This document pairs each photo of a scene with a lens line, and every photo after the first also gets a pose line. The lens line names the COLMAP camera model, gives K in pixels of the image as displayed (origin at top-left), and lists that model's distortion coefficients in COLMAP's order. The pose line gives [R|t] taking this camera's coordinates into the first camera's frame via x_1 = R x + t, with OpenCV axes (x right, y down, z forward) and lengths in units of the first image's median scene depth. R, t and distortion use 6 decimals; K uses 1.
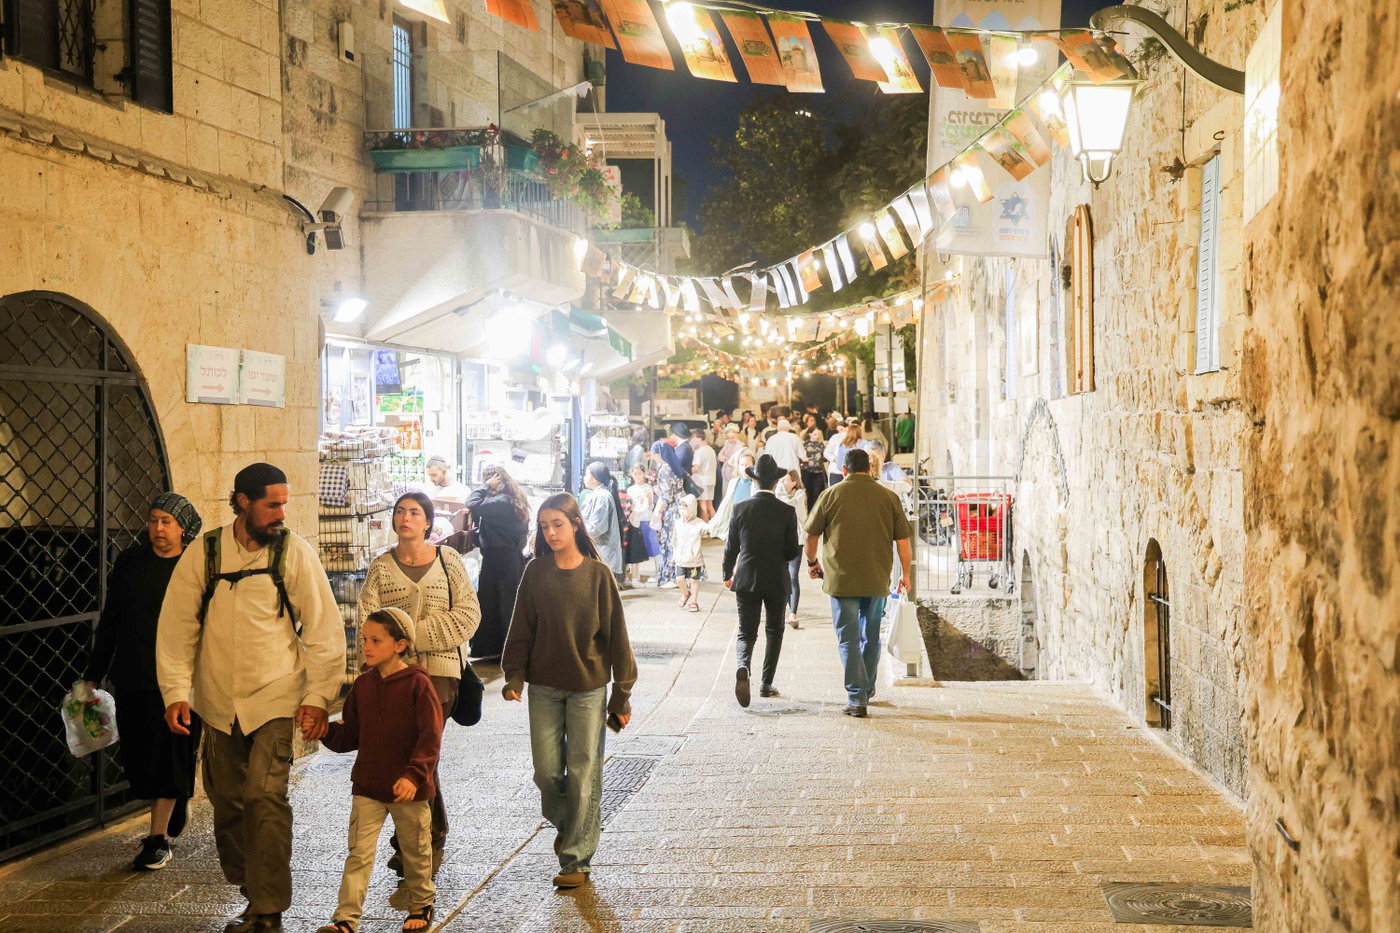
lens RADIAL K [[1822.0, 0, 698.7], [0, 1822.0, 469.1], [0, 0, 1]] dist [0.163649, 0.000000]
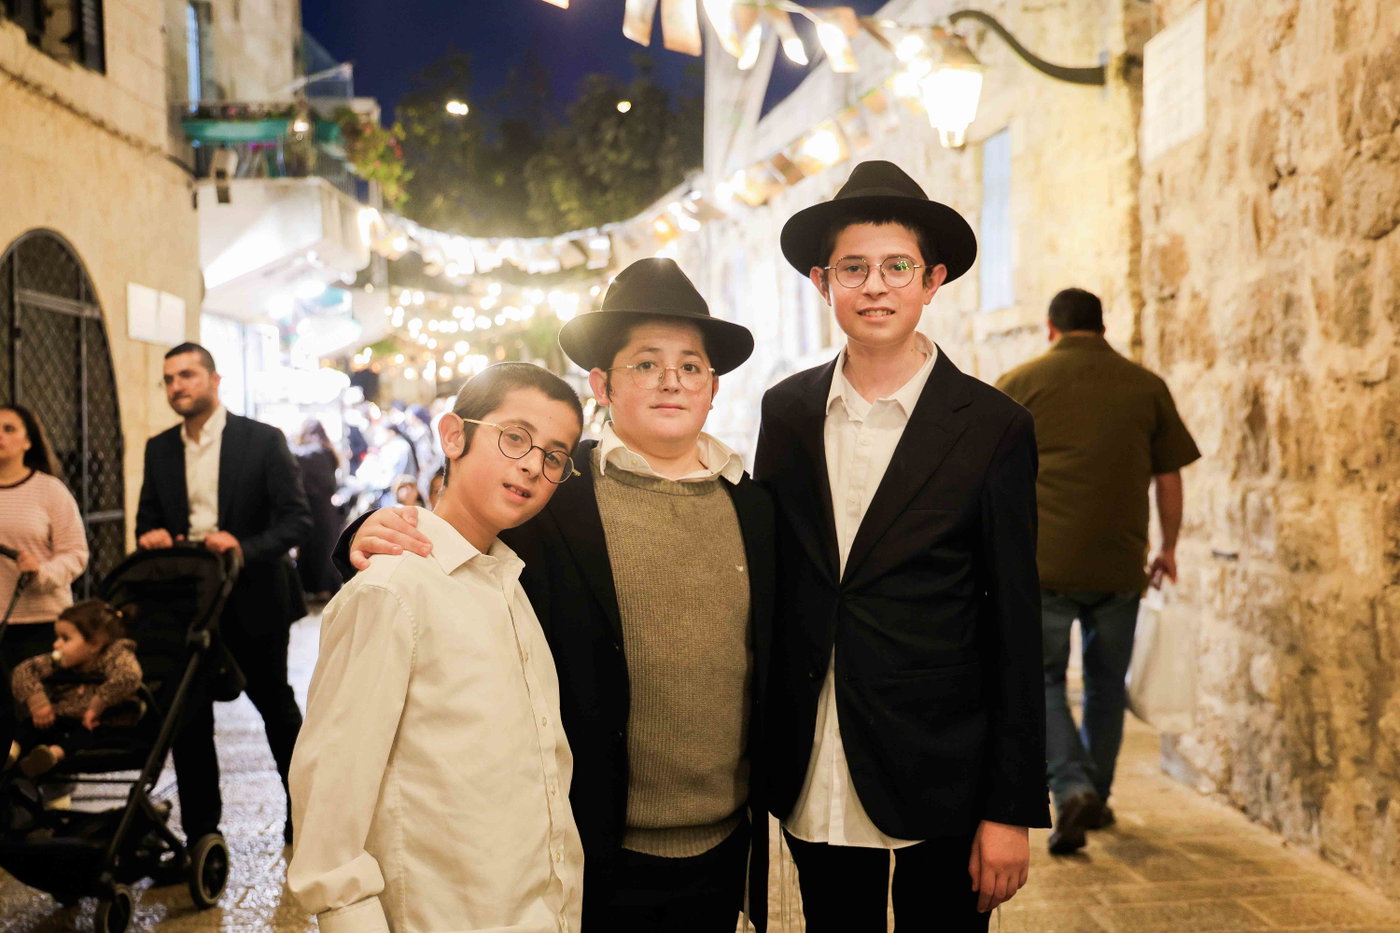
lens RADIAL K [[1822.0, 0, 703.4], [0, 1822.0, 468.1], [0, 0, 1]] dist [0.163649, 0.000000]
pose [[0.978209, -0.018492, 0.206799, -0.088060], [0.018819, 0.999823, 0.000381, 0.025377], [-0.206769, 0.003519, 0.978383, -0.083579]]
